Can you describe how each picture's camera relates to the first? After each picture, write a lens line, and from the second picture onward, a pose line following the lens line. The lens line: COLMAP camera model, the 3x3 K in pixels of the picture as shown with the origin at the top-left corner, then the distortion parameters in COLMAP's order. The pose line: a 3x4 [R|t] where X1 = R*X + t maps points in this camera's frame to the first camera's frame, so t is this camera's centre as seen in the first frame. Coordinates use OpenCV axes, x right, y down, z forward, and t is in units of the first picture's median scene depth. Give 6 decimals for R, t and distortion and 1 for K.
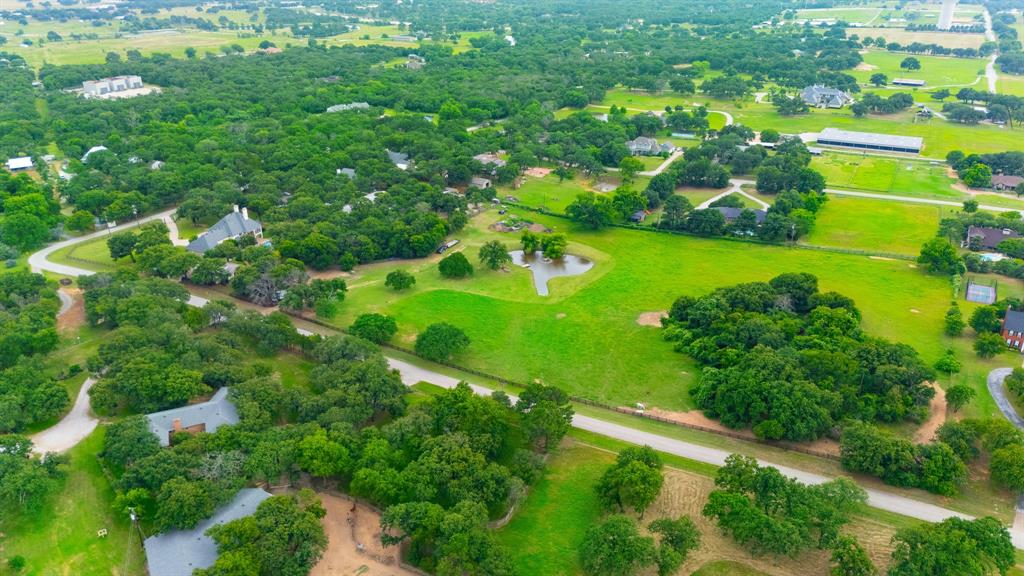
lens RADIAL K [[760.3, 0, 506.8], [0, 760.3, 290.3], [0, 0, 1]] dist [0.088891, -0.089040]
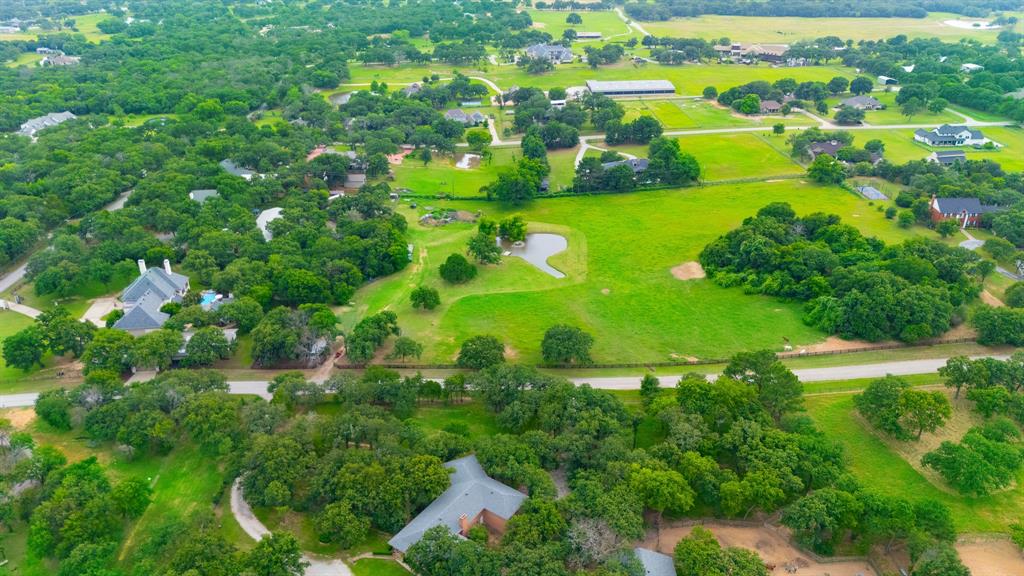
lens RADIAL K [[760.3, 0, 506.8], [0, 760.3, 290.3], [0, 0, 1]] dist [0.088891, -0.089040]
pose [[0.854117, -0.238417, 0.462213, -0.253377], [0.222272, 0.970819, 0.090030, -0.043617], [-0.470190, 0.025841, 0.882187, 0.096981]]
